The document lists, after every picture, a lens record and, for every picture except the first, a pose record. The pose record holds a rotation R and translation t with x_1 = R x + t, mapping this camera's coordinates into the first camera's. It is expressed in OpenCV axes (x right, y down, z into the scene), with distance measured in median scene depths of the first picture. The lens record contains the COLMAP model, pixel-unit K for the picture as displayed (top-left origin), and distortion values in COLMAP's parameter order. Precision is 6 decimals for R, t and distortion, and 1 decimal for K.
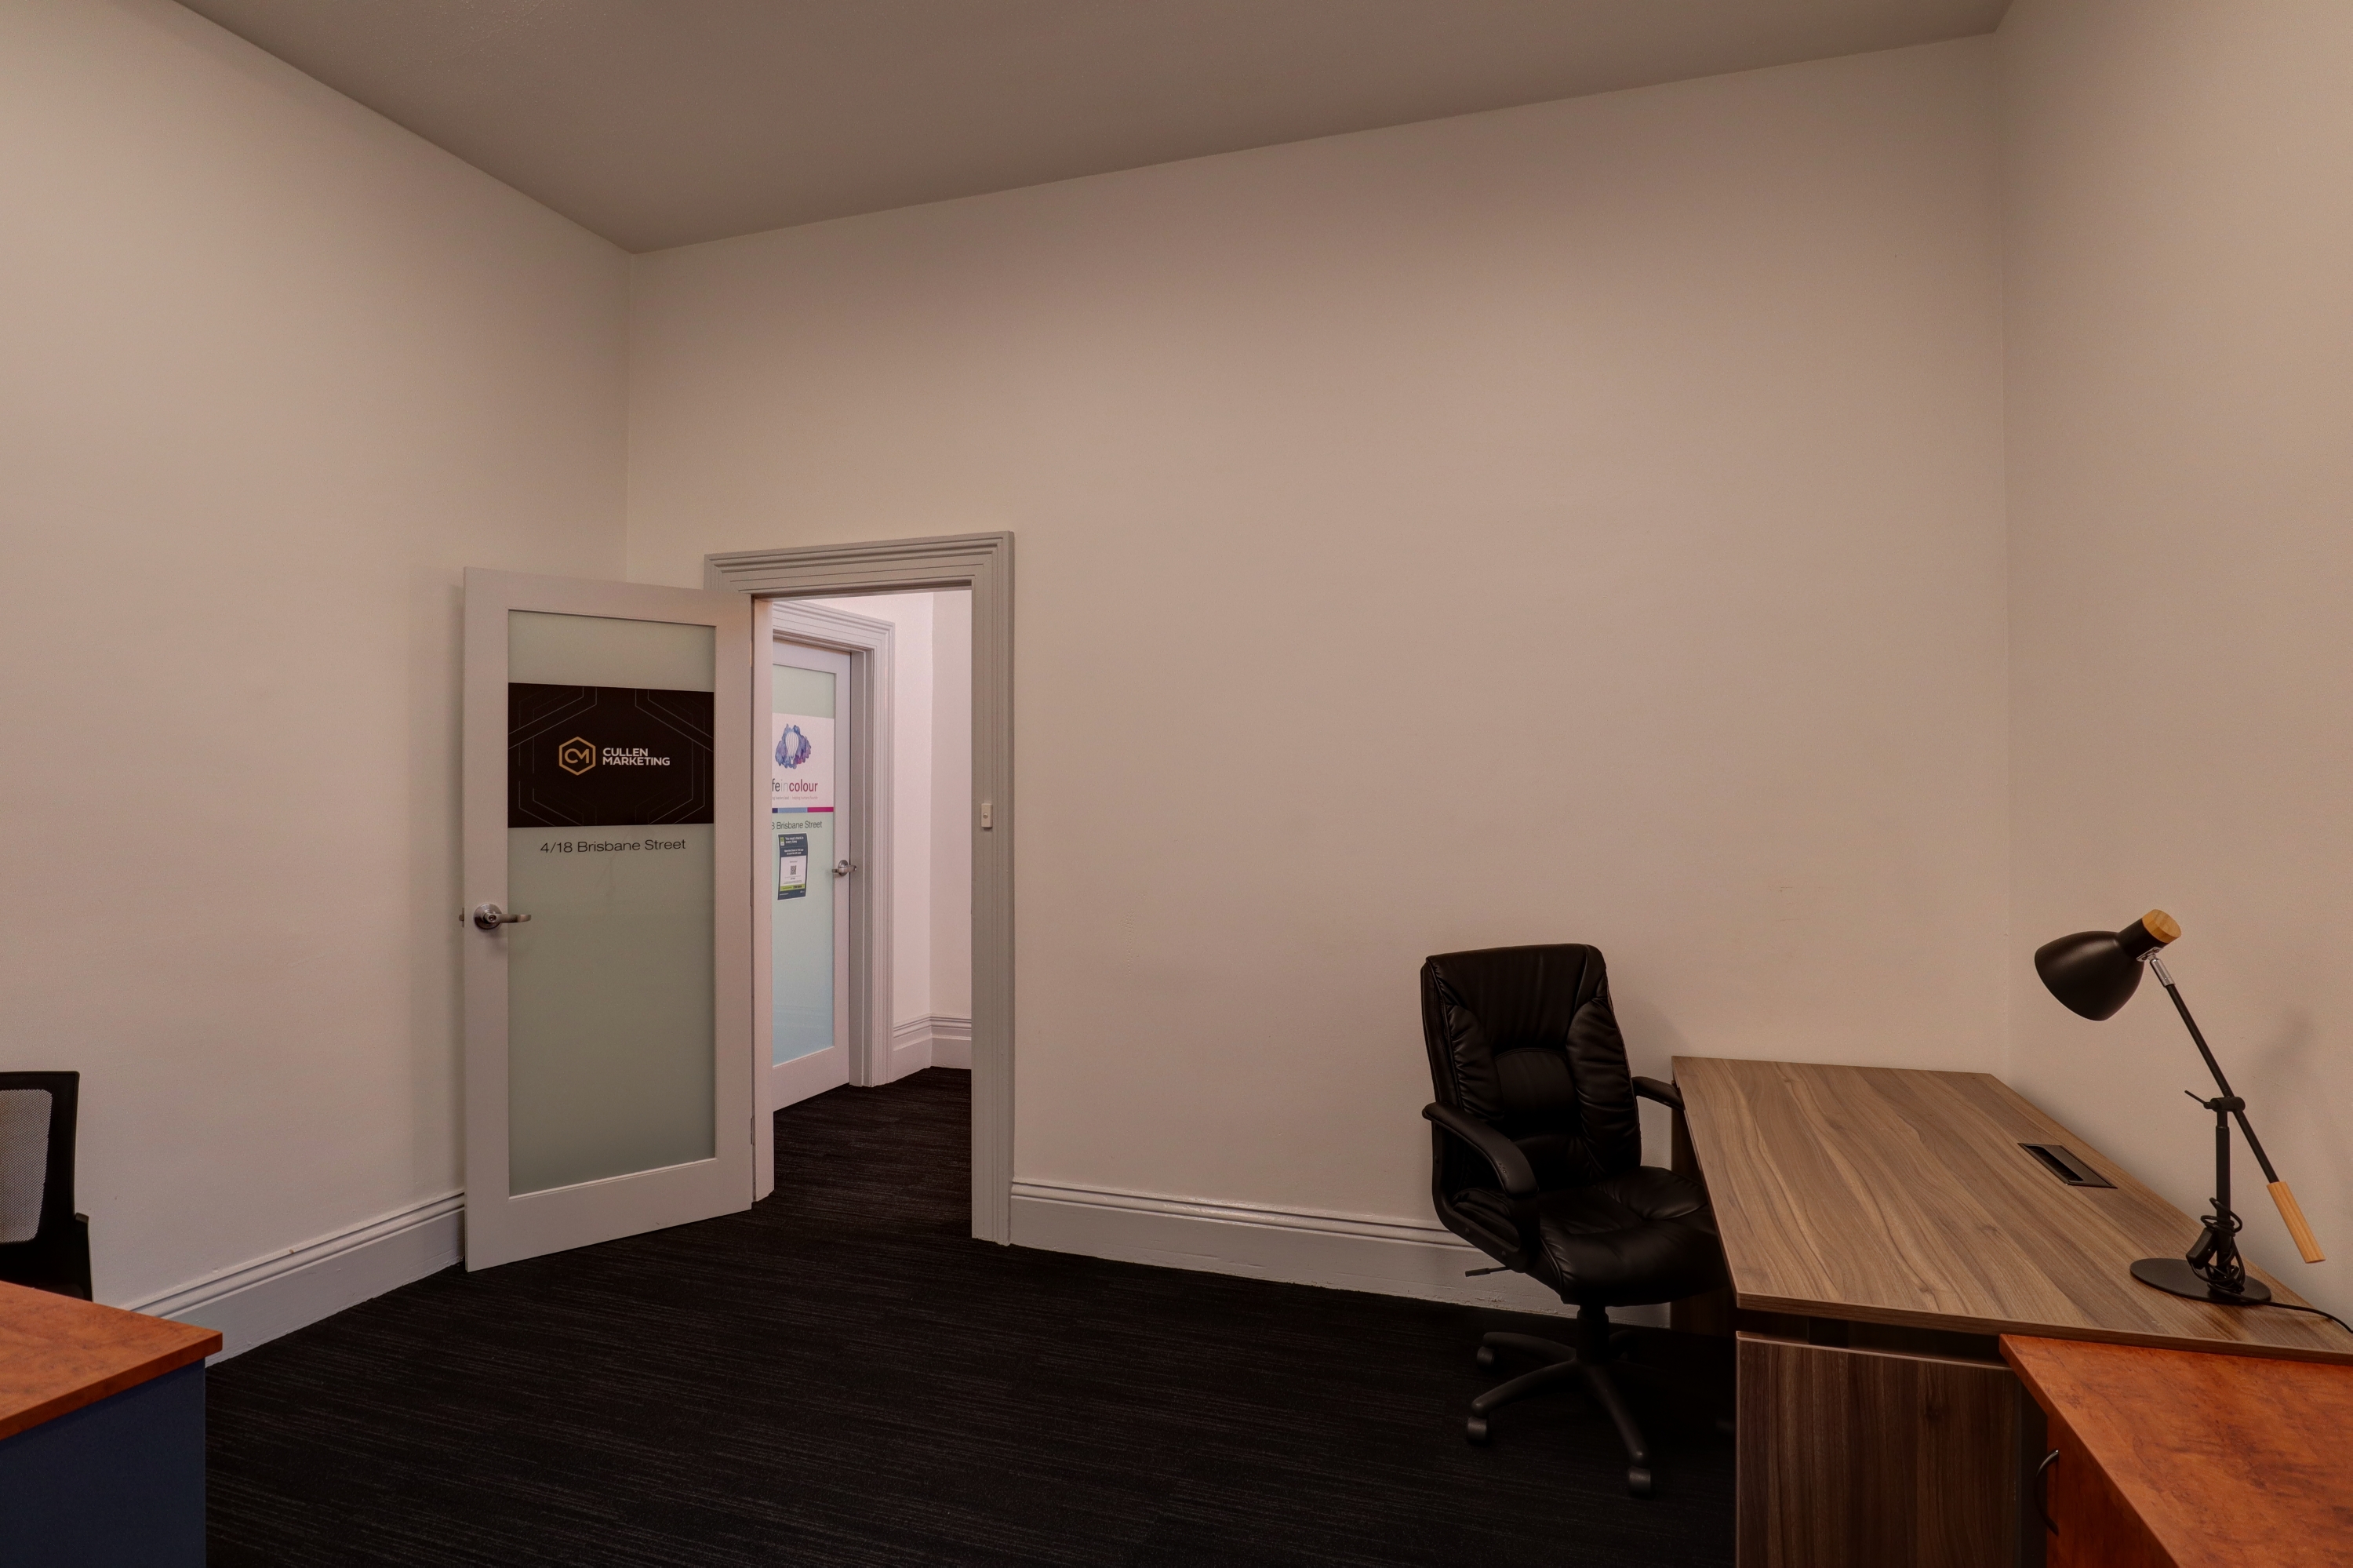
lens RADIAL K [[1237.6, 0, 1177.6], [0, 1237.6, 772.8], [0, 0, 1]] dist [-0.050839, 0.011514]
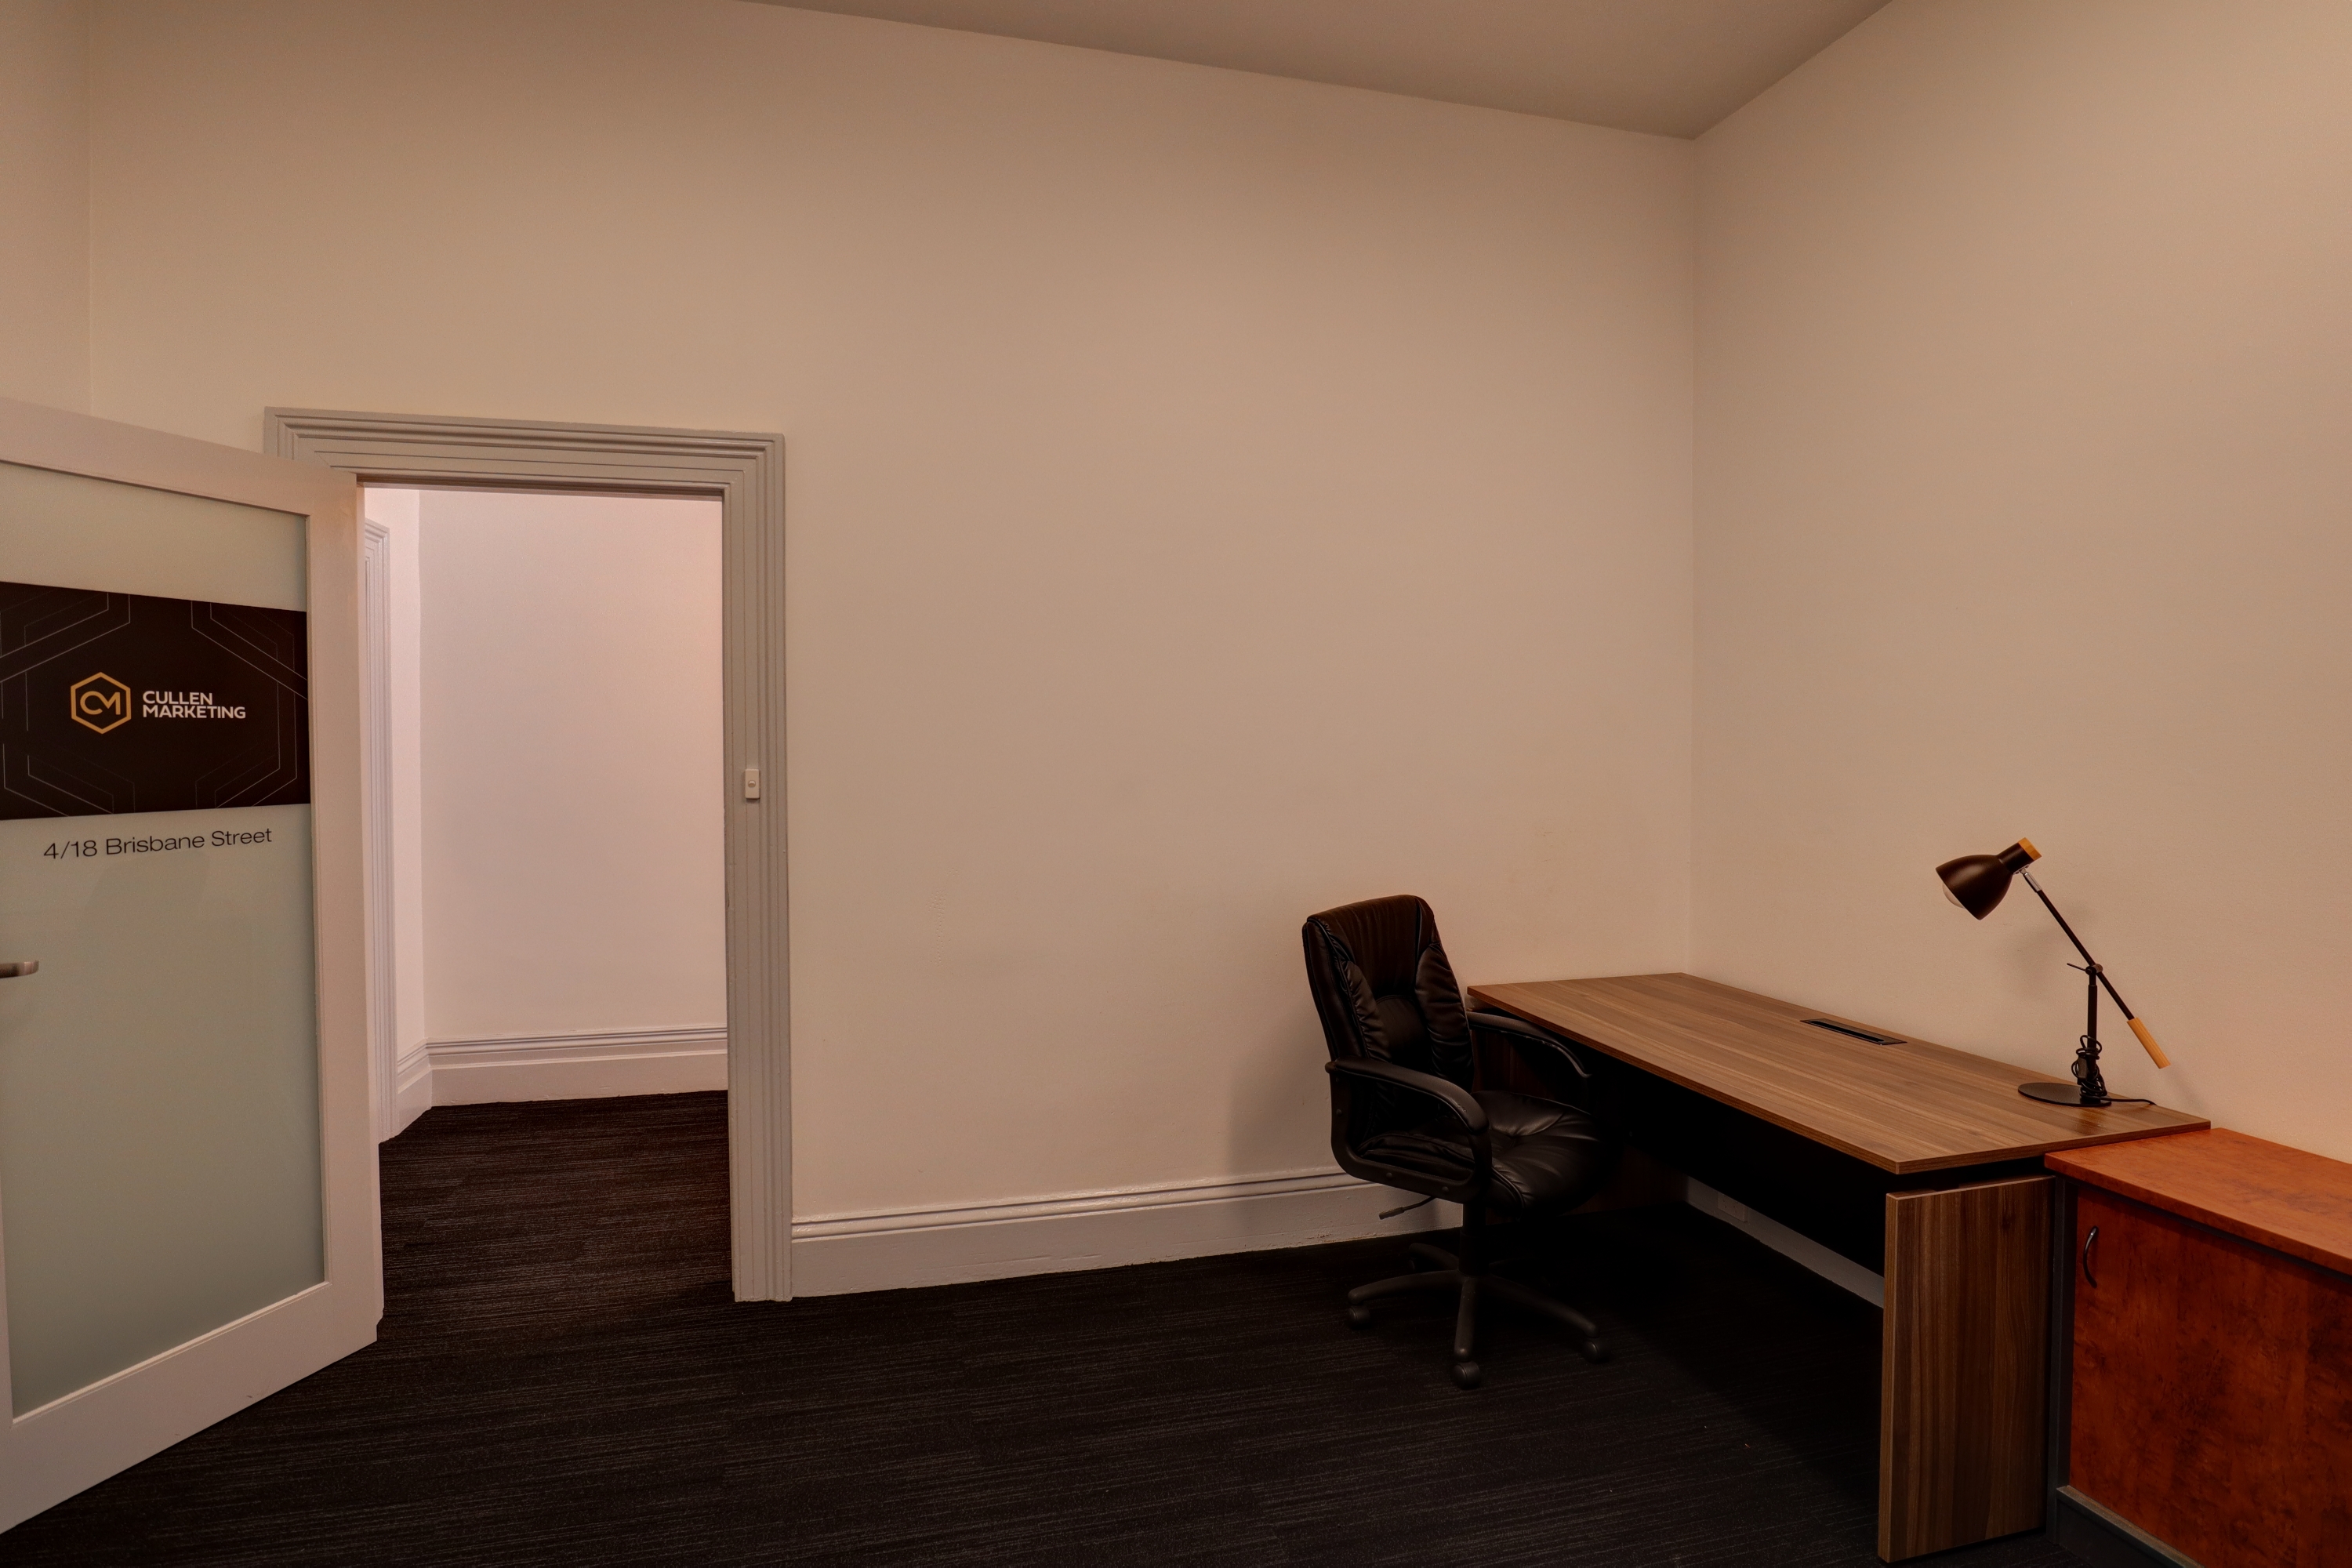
lens RADIAL K [[1229.9, 0, 1193.6], [0, 1229.9, 775.7], [0, 0, 1]] dist [-0.043214, 0.009188]
pose [[0.832219, -0.015755, 0.554223, -0.362427], [-0.005323, 0.999323, 0.036400, -0.001706], [-0.554421, -0.033243, 0.831572, 0.175596]]
